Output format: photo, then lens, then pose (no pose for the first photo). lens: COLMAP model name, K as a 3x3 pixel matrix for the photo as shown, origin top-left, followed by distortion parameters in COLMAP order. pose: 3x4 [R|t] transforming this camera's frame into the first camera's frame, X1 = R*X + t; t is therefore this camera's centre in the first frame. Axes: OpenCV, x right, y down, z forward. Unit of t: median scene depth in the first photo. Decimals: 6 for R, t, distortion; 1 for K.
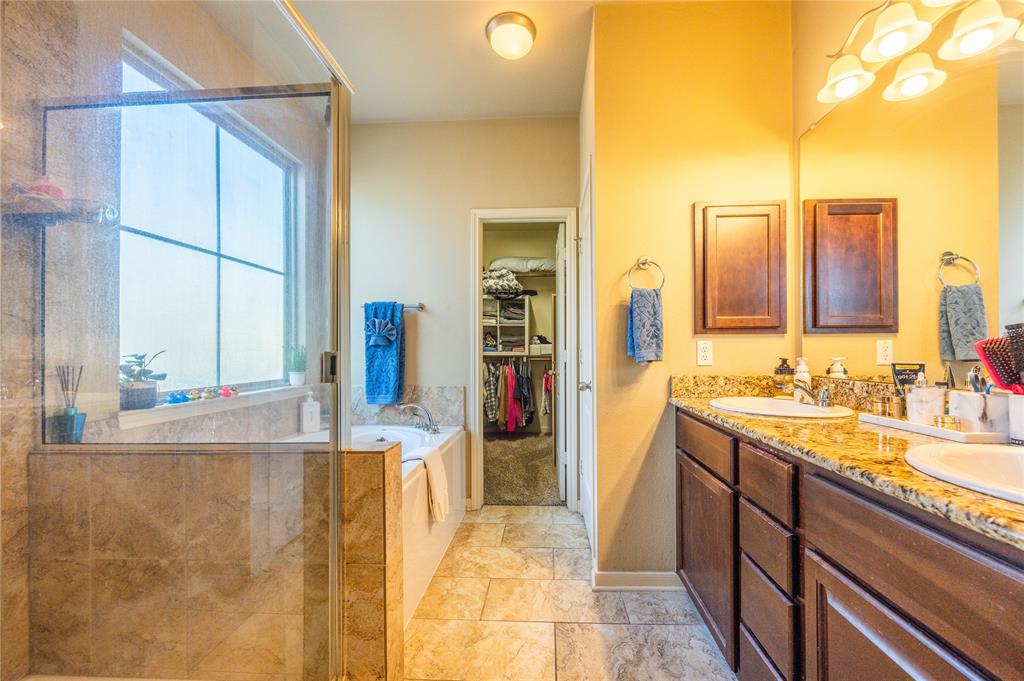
lens RADIAL K [[412.7, 0, 517.3], [0, 412.7, 339.5], [0, 0, 1]] dist [-0.001852, 0.001113]
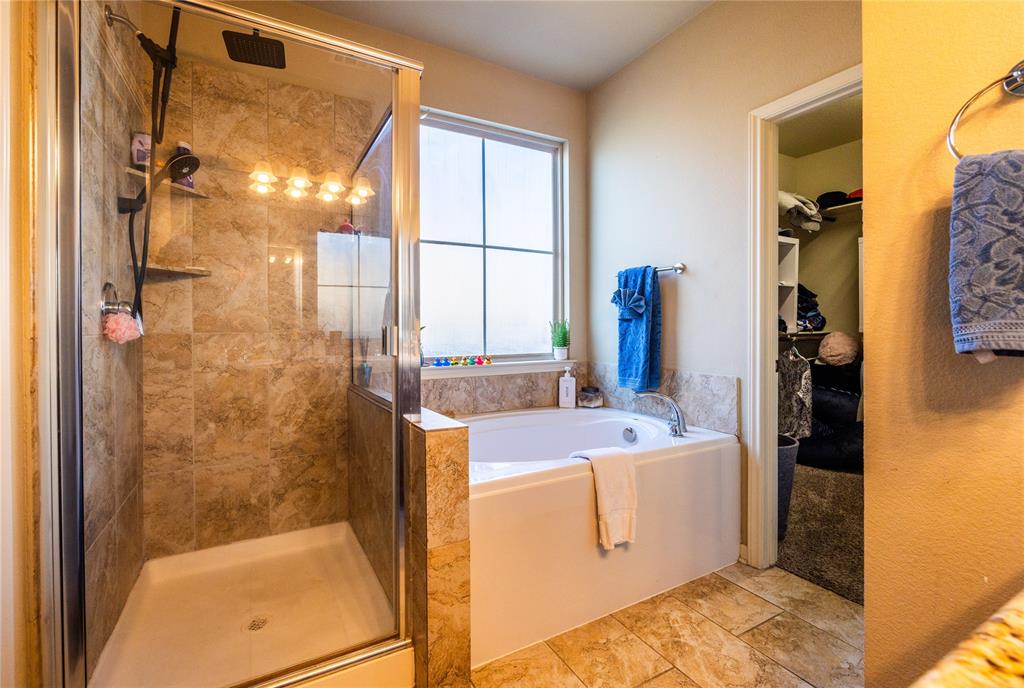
lens RADIAL K [[424.7, 0, 455.9], [0, 424.7, 322.5], [0, 0, 1]] dist [0.001951, -0.000090]
pose [[0.497245, -0.010542, -0.867546, 0.380201], [0.026558, 0.999643, 0.003075, 0.012548], [0.867204, -0.024569, 0.497347, 0.385417]]
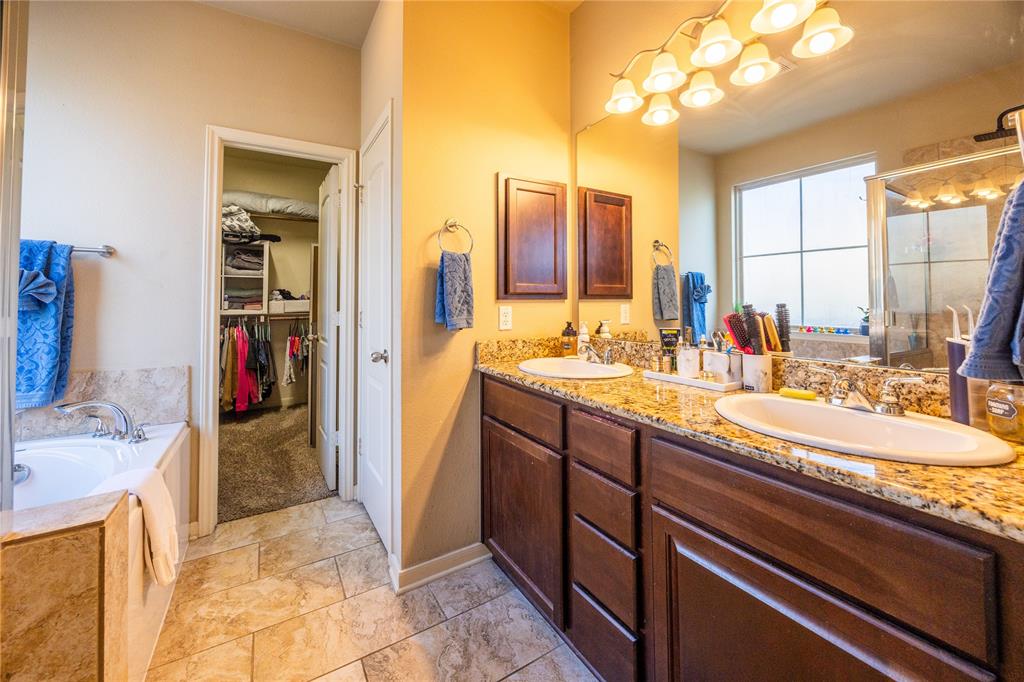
lens RADIAL K [[412.7, 0, 507.4], [0, 412.7, 279.9], [0, 0, 1]] dist [-0.001852, 0.001113]
pose [[0.820519, 0.022632, 0.571171, -0.133862], [-0.010247, 0.999638, -0.024889, -0.036247], [-0.571527, 0.014570, 0.820454, 0.138960]]
